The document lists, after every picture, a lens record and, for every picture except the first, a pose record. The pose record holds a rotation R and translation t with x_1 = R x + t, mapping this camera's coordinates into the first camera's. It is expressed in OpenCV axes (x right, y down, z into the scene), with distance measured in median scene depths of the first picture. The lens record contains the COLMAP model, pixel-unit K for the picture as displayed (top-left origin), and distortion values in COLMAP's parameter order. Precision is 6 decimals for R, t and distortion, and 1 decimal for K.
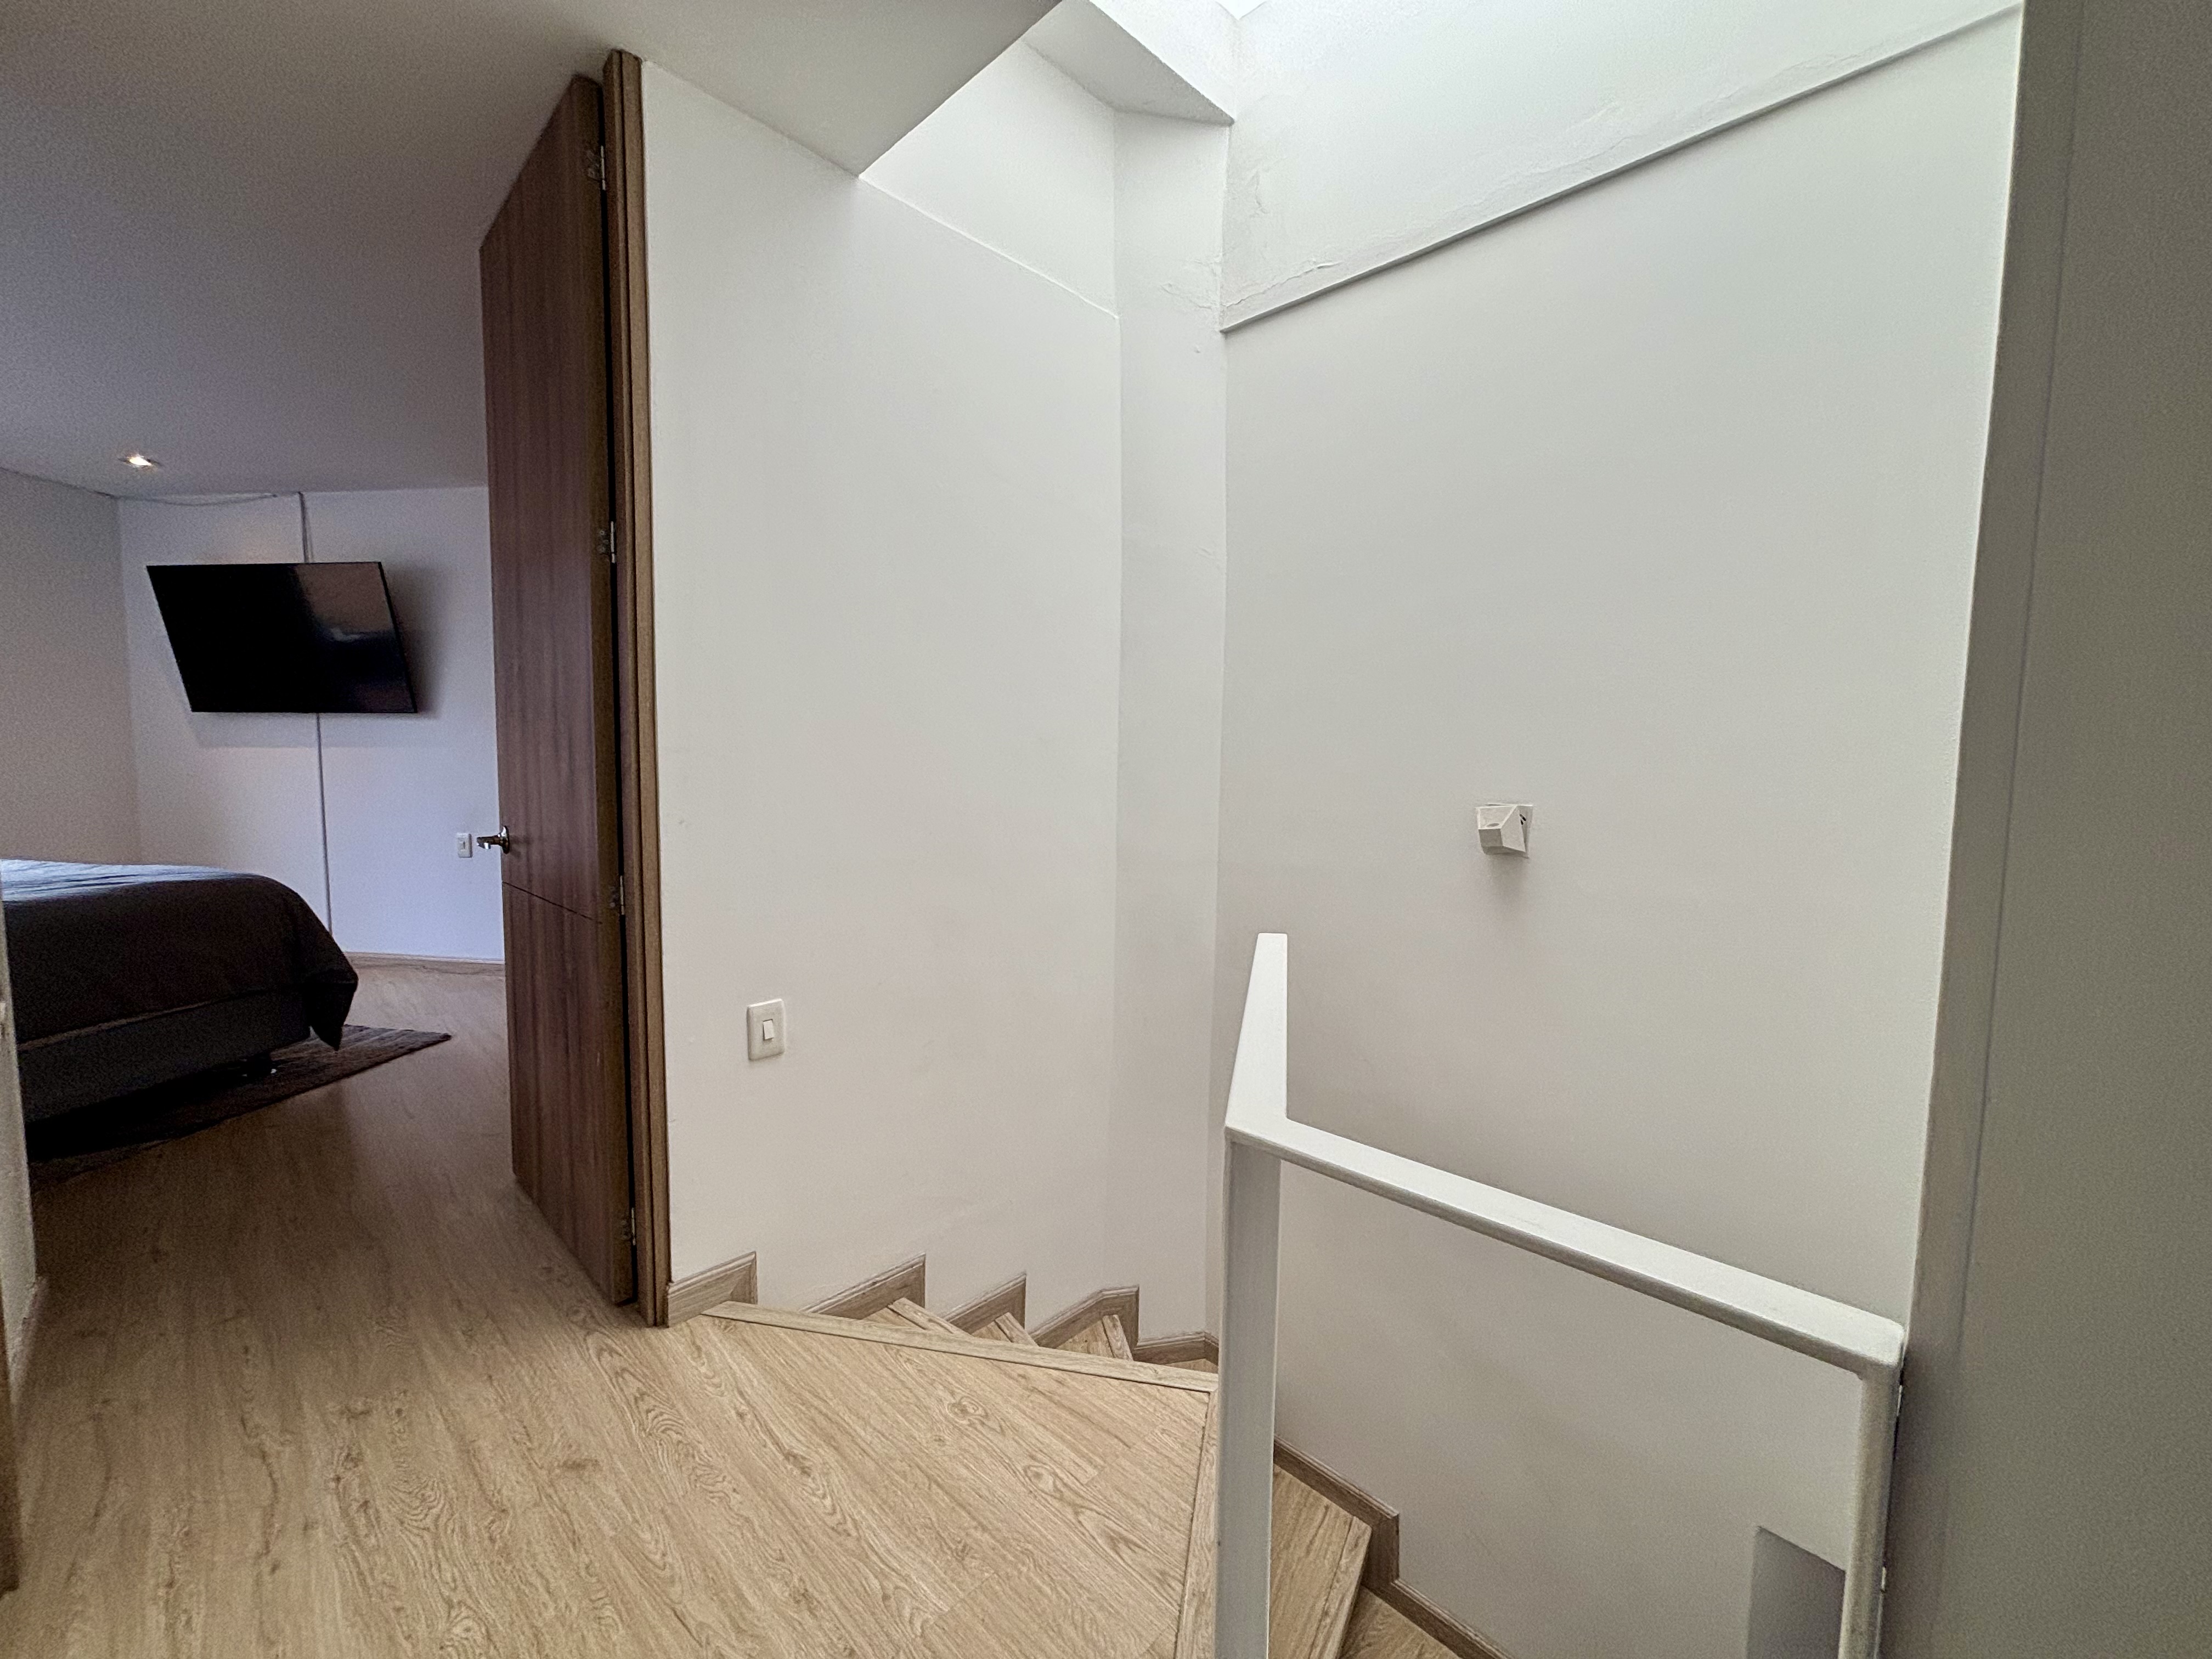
lens RADIAL K [[900.9, 0, 1103.4], [0, 900.9, 828.1], [0, 0, 1]] dist [0.007353, -0.000363]
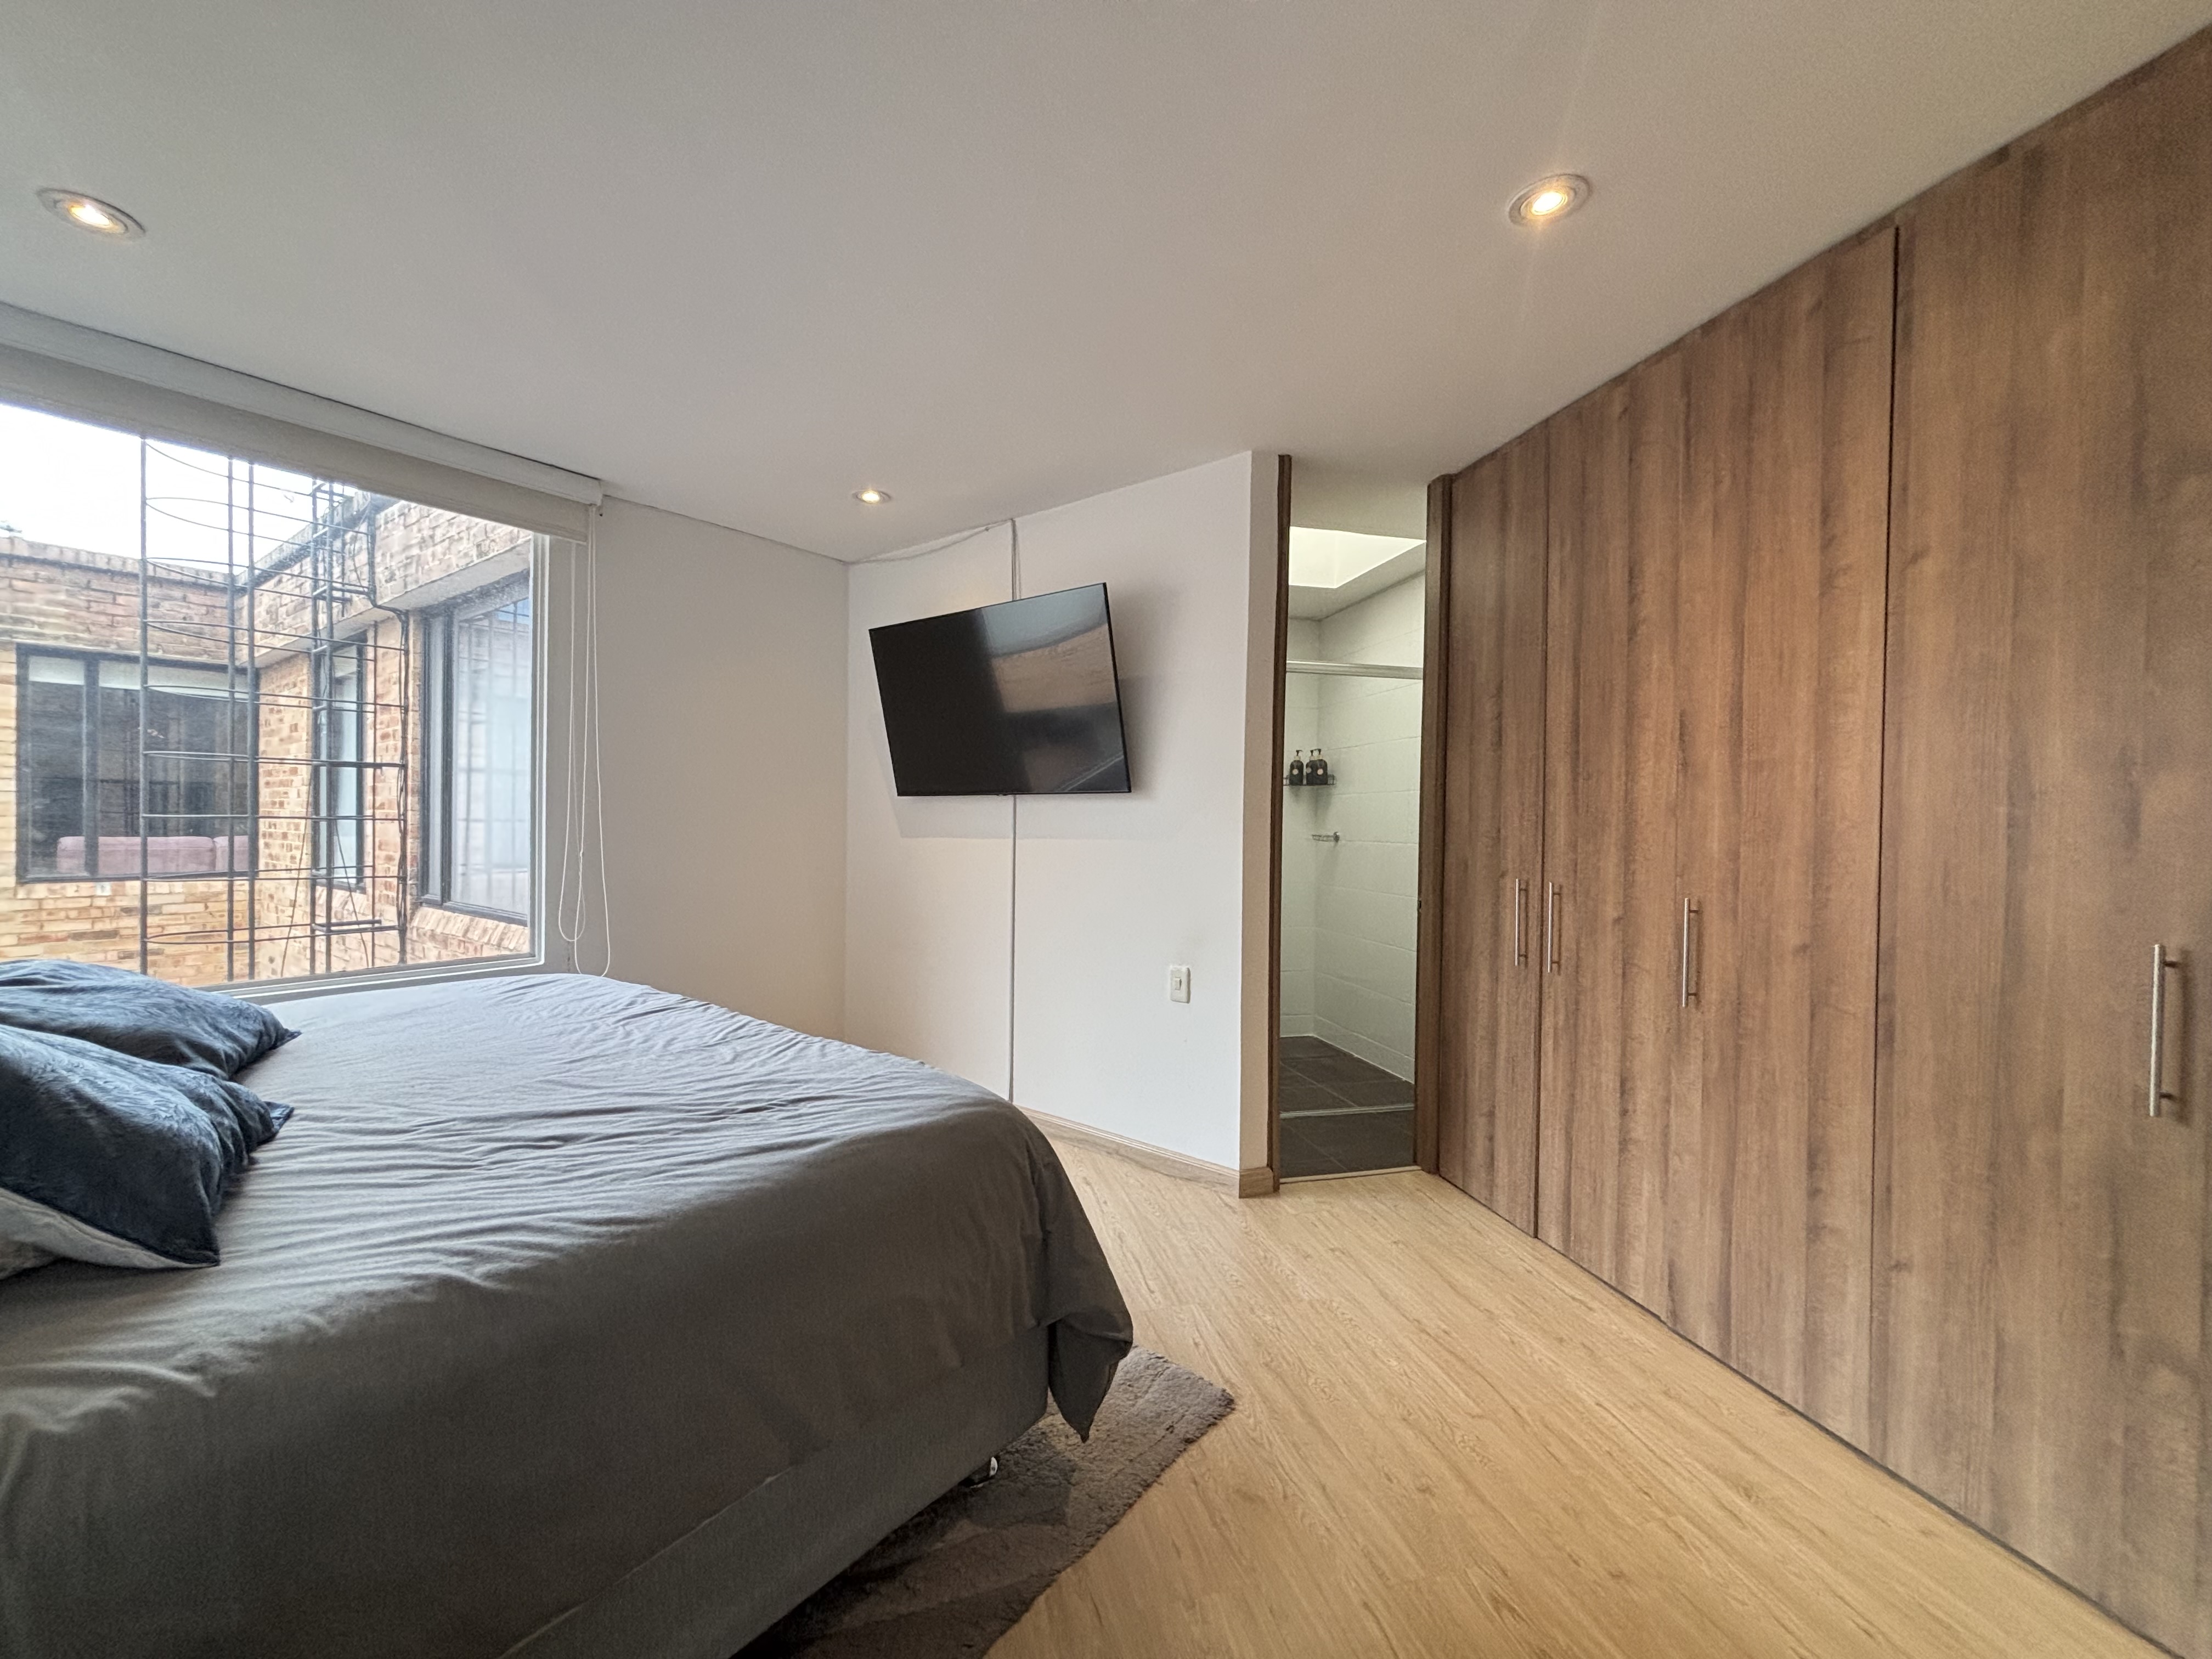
lens RADIAL K [[900.9, 0, 1106.2], [0, 900.9, 818.6], [0, 0, 1]] dist [0.007353, -0.000363]
pose [[0.860084, -0.001826, -0.510150, -0.420816], [-0.038183, 0.996958, -0.067944, -0.058804], [0.508722, 0.077916, 0.857398, 0.392017]]
